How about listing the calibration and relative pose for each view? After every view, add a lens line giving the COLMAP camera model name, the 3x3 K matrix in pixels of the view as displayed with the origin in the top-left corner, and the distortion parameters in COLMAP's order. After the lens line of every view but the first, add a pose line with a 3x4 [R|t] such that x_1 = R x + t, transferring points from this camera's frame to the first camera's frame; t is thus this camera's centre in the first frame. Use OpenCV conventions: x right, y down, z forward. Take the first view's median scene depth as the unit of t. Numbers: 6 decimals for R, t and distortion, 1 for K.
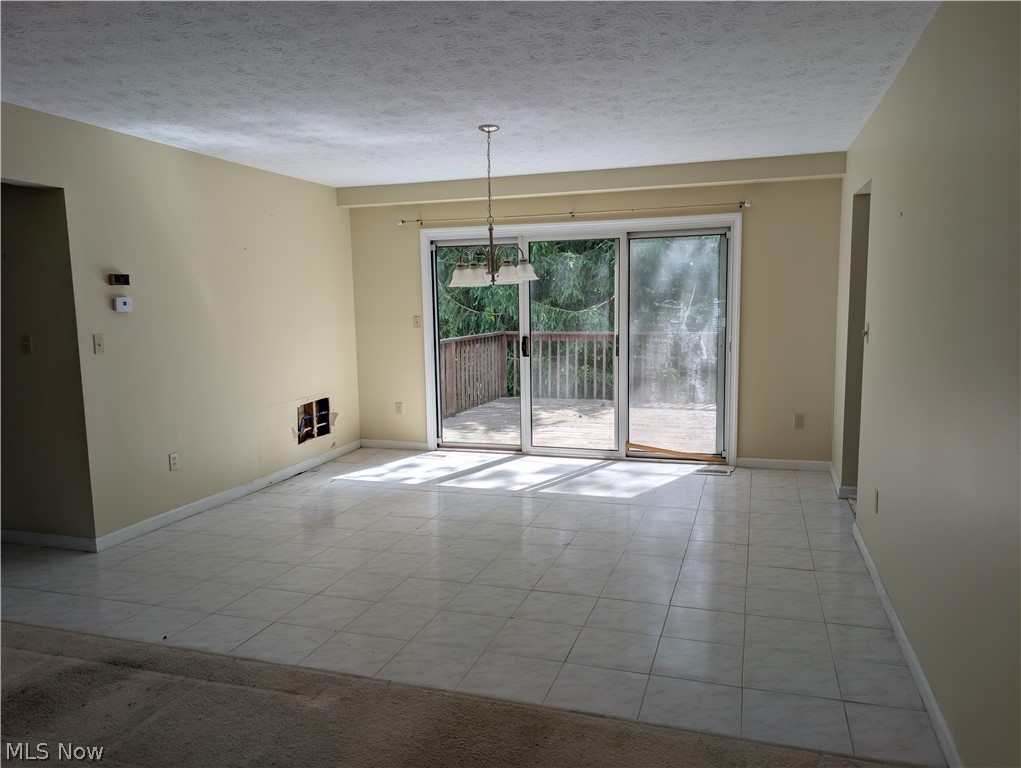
lens RADIAL K [[738.5, 0, 517.4], [0, 738.5, 386.0], [0, 0, 1]] dist [0.007598, -0.007080]
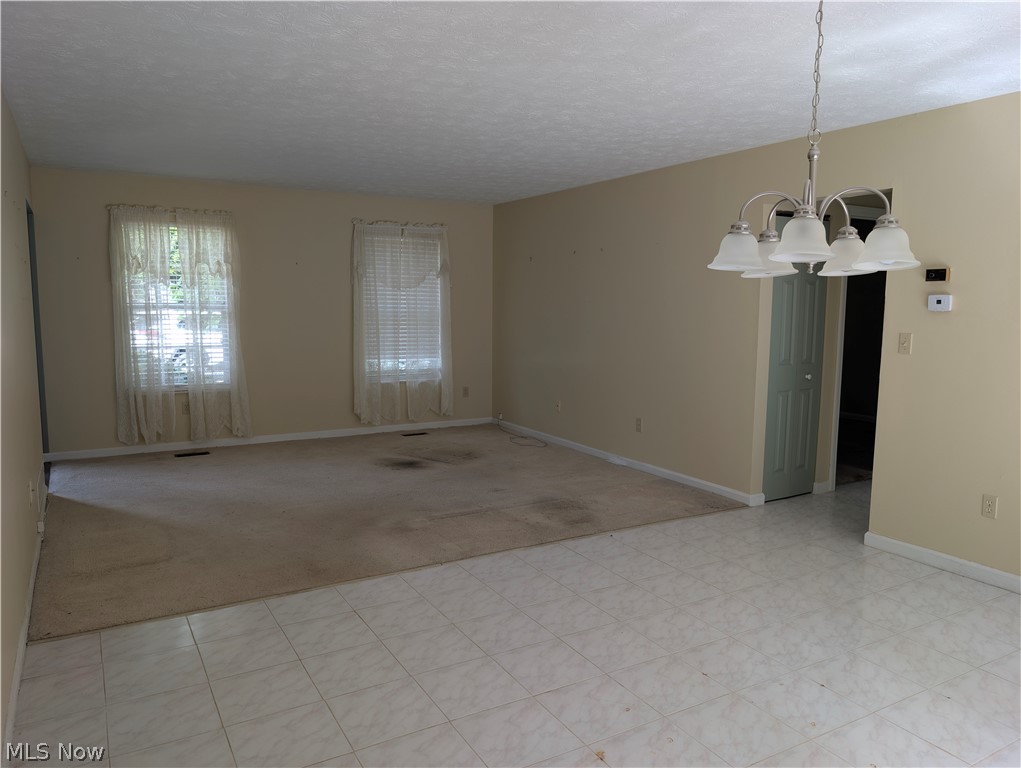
lens RADIAL K [[738.5, 0, 518.6], [0, 738.5, 384.4], [0, 0, 1]] dist [0.007598, -0.007080]
pose [[-0.661992, 0.094726, -0.743501, 0.485455], [-0.086337, 0.975741, 0.201187, -0.154777], [0.744521, 0.197376, -0.637755, 1.250843]]
